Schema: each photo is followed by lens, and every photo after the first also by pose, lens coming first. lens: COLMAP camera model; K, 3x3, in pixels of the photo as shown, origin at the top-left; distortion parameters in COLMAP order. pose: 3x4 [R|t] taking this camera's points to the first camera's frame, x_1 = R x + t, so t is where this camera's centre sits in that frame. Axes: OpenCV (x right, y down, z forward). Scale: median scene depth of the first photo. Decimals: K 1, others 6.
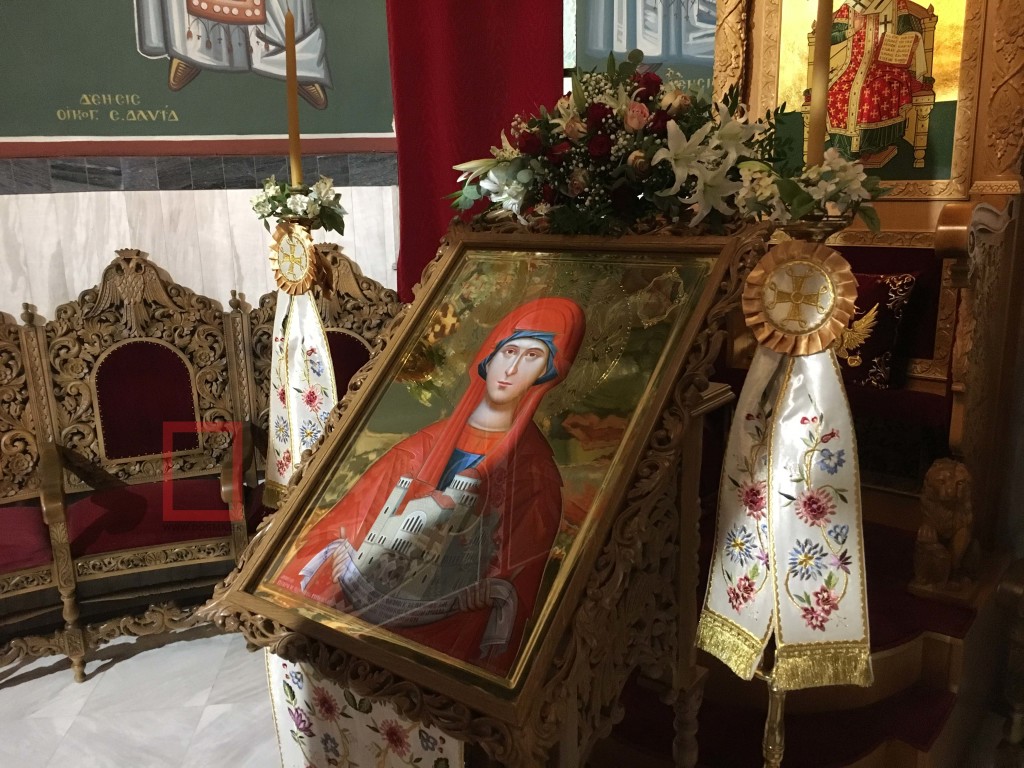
lens RADIAL K [[873.0, 0, 514.9], [0, 873.0, 383.7], [0, 0, 1]] dist [0.078014, -0.104113]
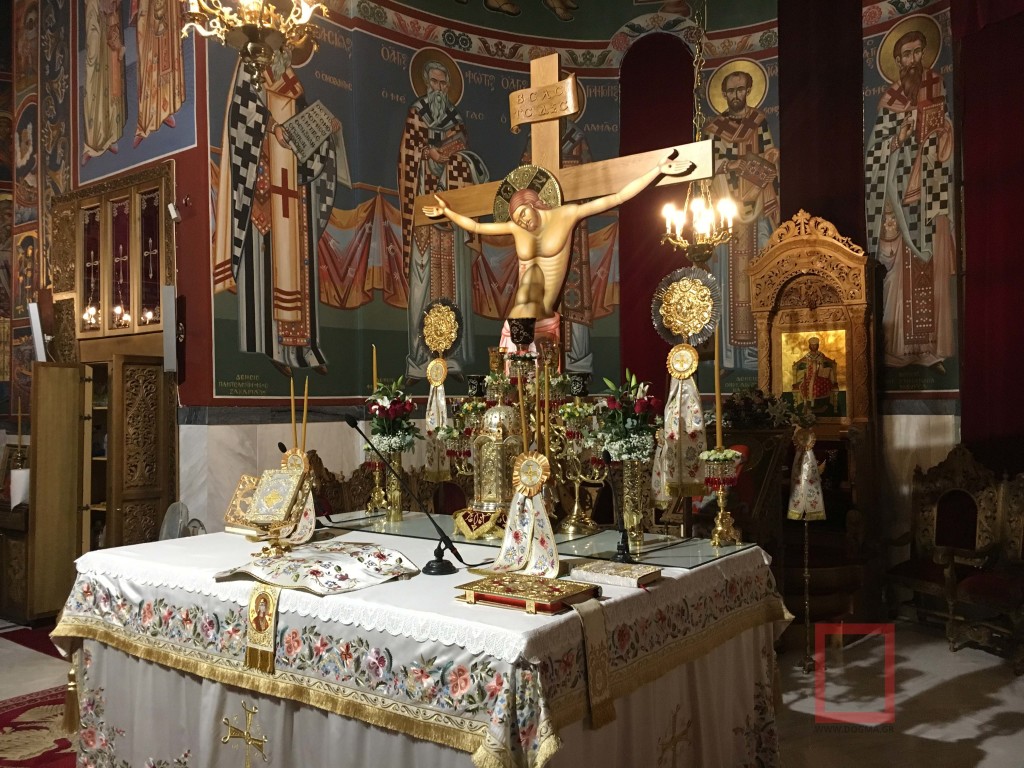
lens RADIAL K [[873.0, 0, 509.5], [0, 873.0, 386.7], [0, 0, 1]] dist [0.078014, -0.104113]
pose [[0.999568, 0.013691, 0.026014, -0.672393], [-0.006748, 0.968153, -0.250268, 0.393931], [-0.028612, 0.249984, 0.967827, -1.747826]]
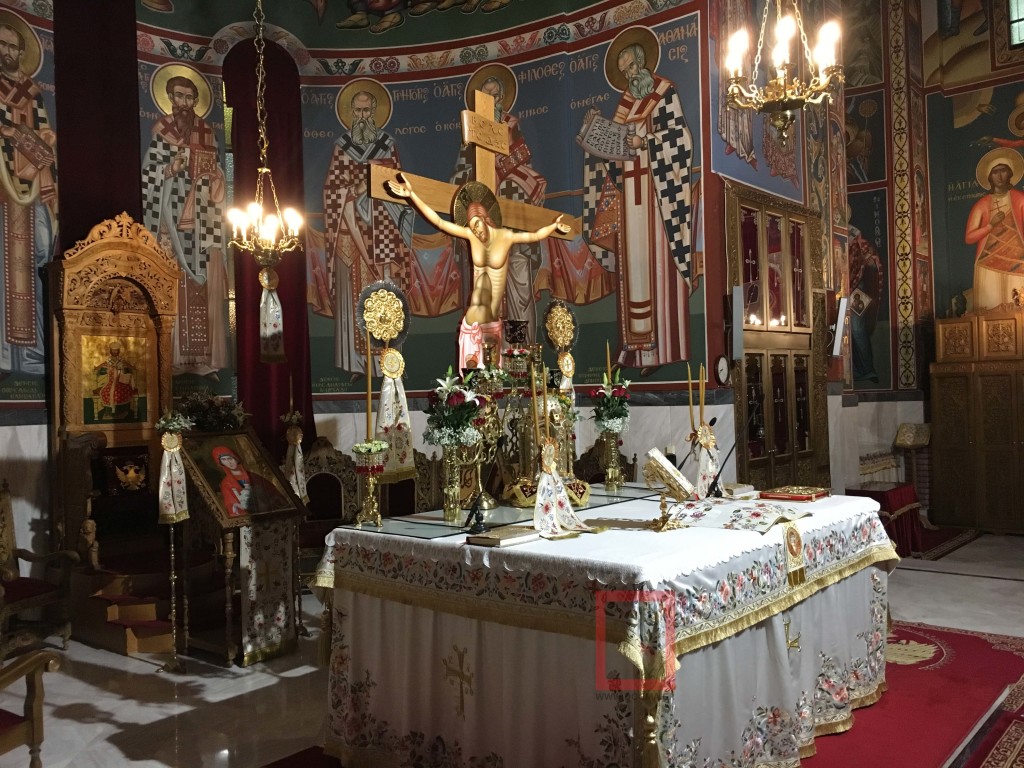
lens RADIAL K [[873.0, 0, 508.5], [0, 873.0, 382.5], [0, 0, 1]] dist [0.078014, -0.104113]
pose [[0.026451, 0.038147, 0.998922, -2.409649], [0.257972, 0.965164, -0.043689, 0.080523], [-0.965790, 0.258849, 0.015689, -0.244353]]
